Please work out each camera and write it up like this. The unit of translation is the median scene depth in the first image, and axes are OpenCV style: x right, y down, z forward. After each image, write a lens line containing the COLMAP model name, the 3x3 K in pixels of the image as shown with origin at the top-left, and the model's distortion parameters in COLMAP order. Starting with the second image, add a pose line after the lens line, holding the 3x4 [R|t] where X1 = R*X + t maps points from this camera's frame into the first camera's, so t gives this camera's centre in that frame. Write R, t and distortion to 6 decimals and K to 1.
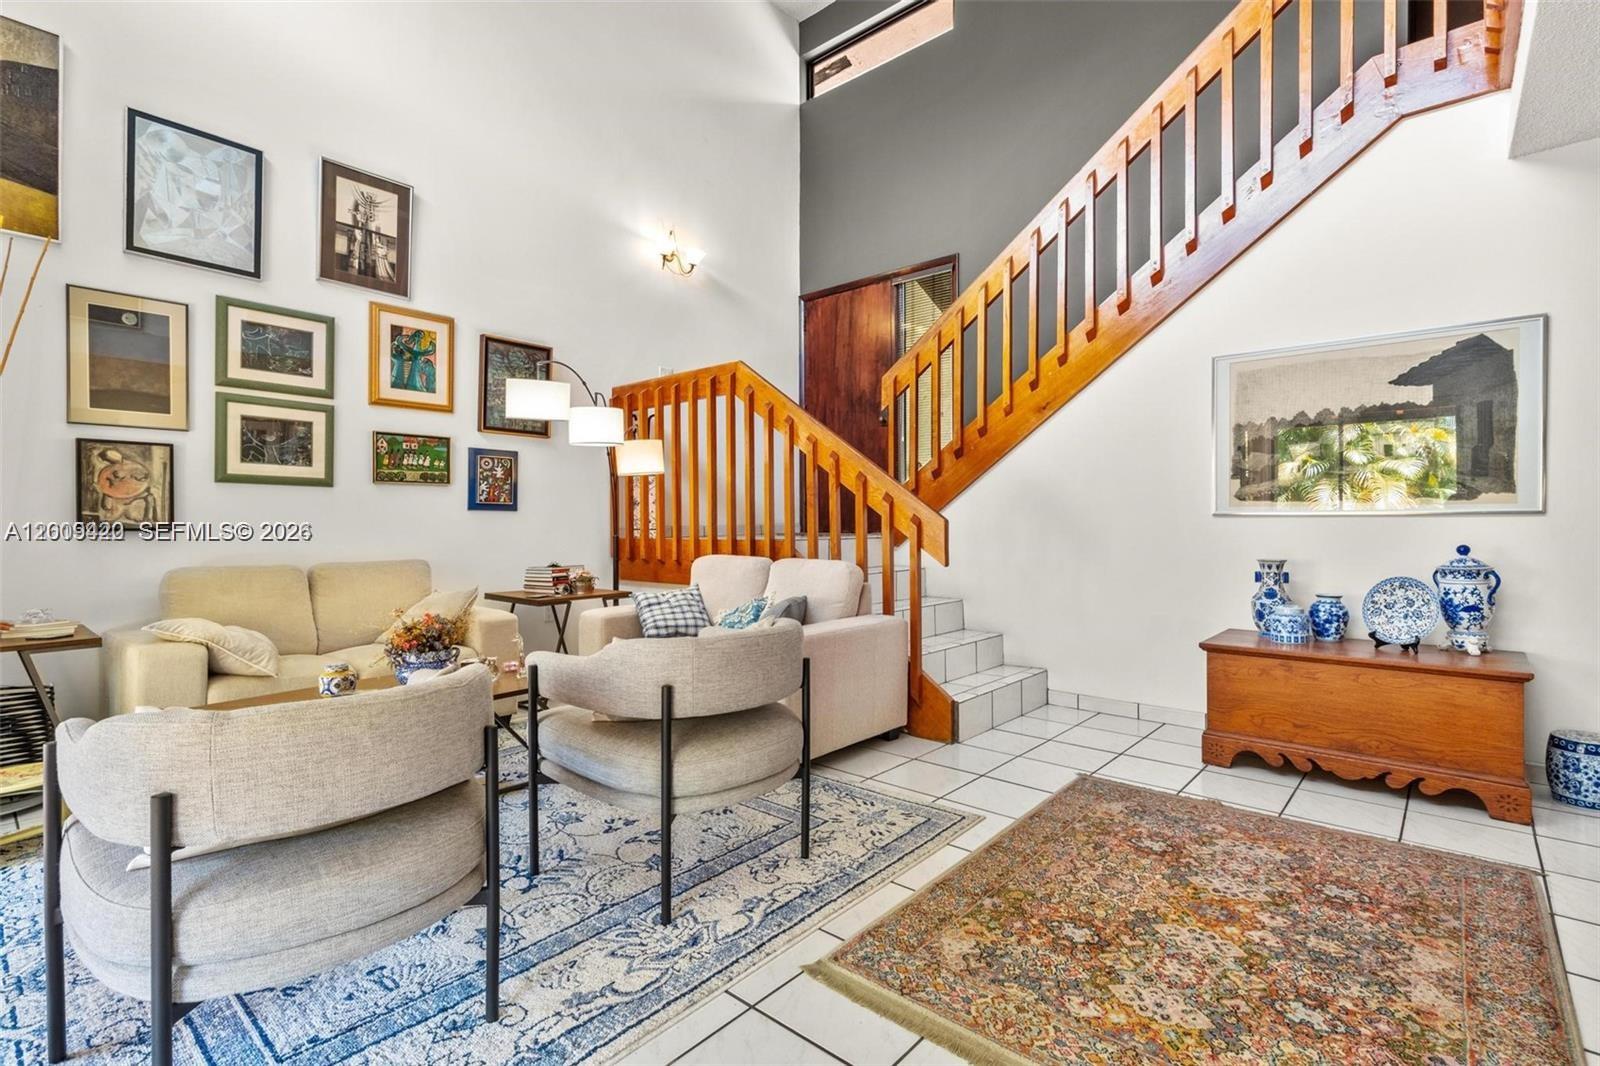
lens RADIAL K [[748.4, 0, 801.4], [0, 748.4, 529.2], [0, 0, 1]] dist [-0.001676, -0.000476]
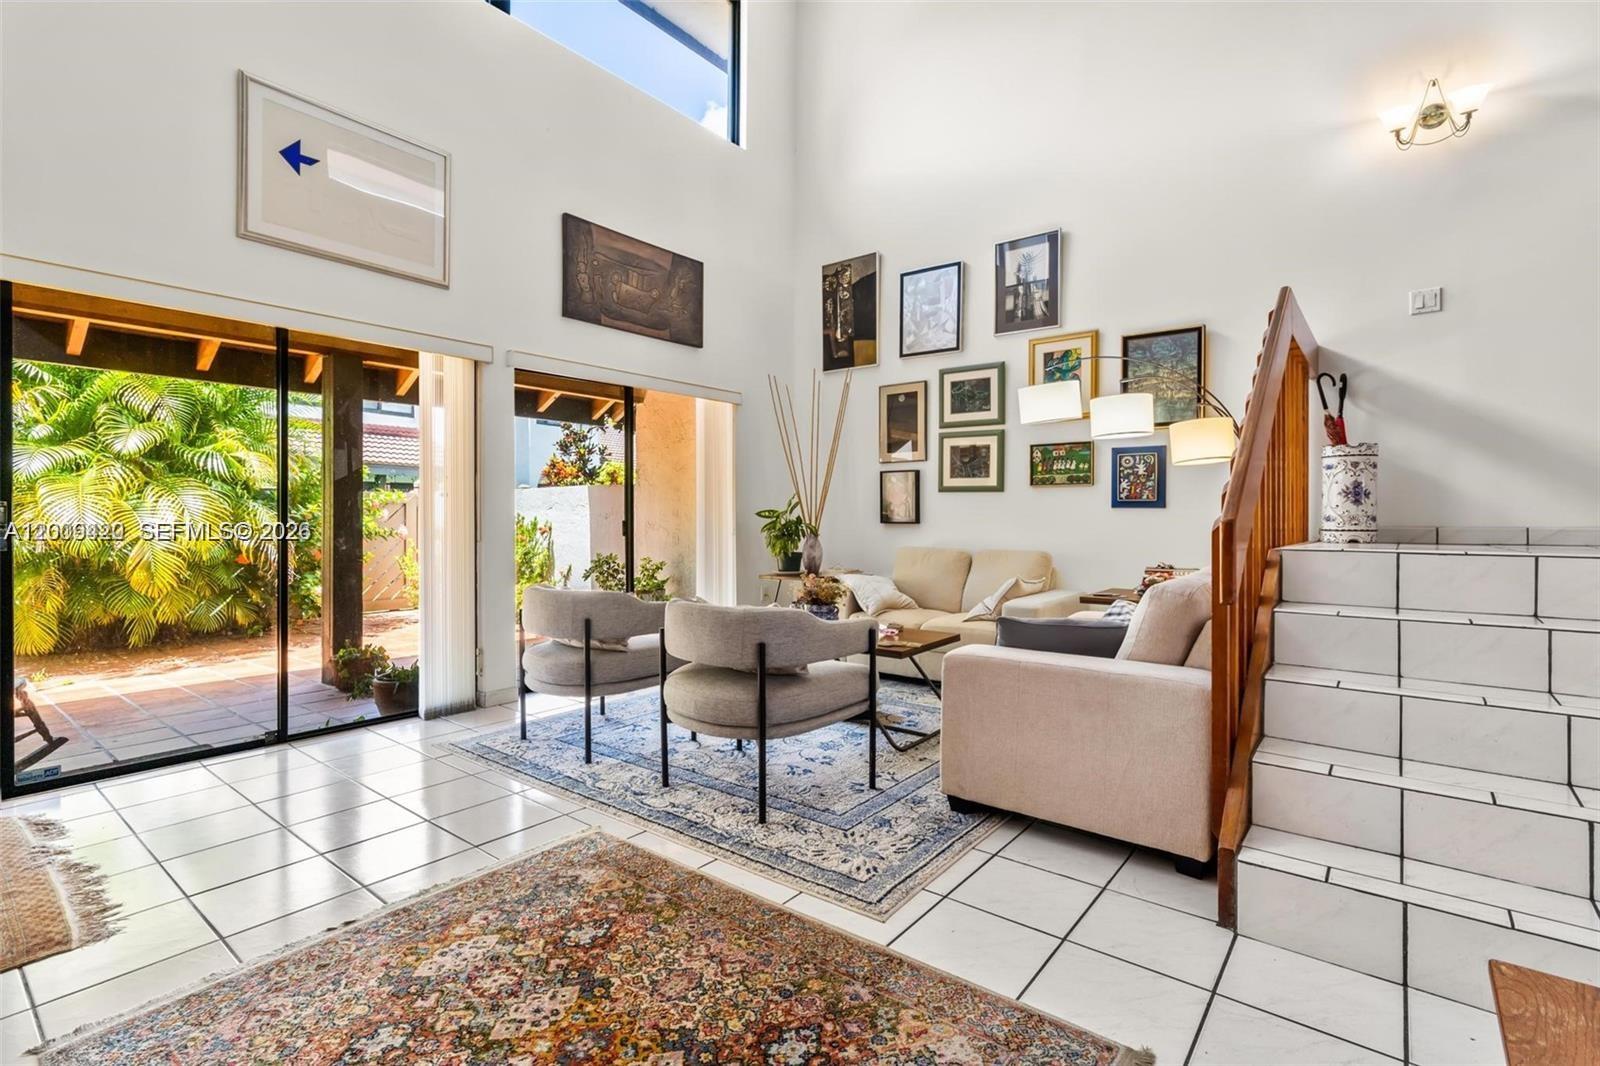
lens RADIAL K [[748.4, 0, 805.5], [0, 748.4, 523.1], [0, 0, 1]] dist [-0.001676, -0.000476]
pose [[0.045874, 0.010075, -0.998896, 0.720364], [-0.011281, 0.999891, 0.009567, -0.011483], [0.998884, 0.010830, 0.045983, 0.651741]]
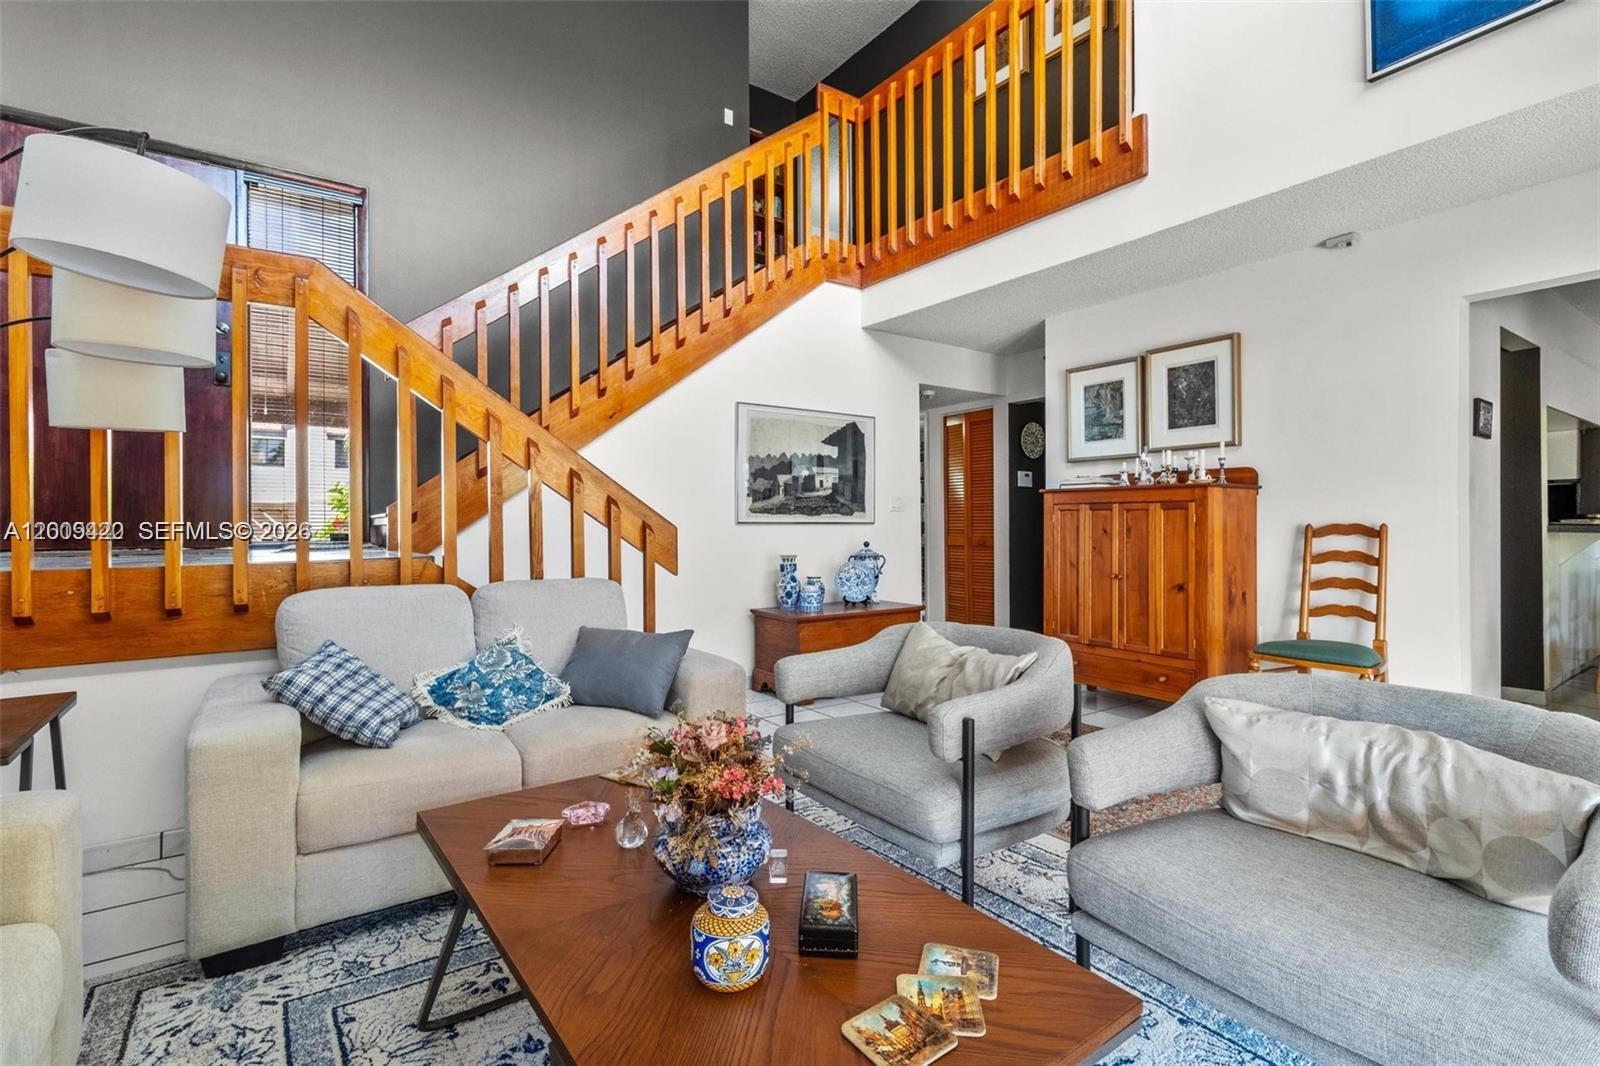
lens RADIAL K [[748.4, 0, 790.0], [0, 748.4, 524.8], [0, 0, 1]] dist [-0.001676, -0.000476]
pose [[0.233688, 0.000421, 0.972312, -0.705055], [0.012099, 0.999921, -0.003340, -0.011829], [-0.972236, 0.012544, 0.233664, 0.615351]]
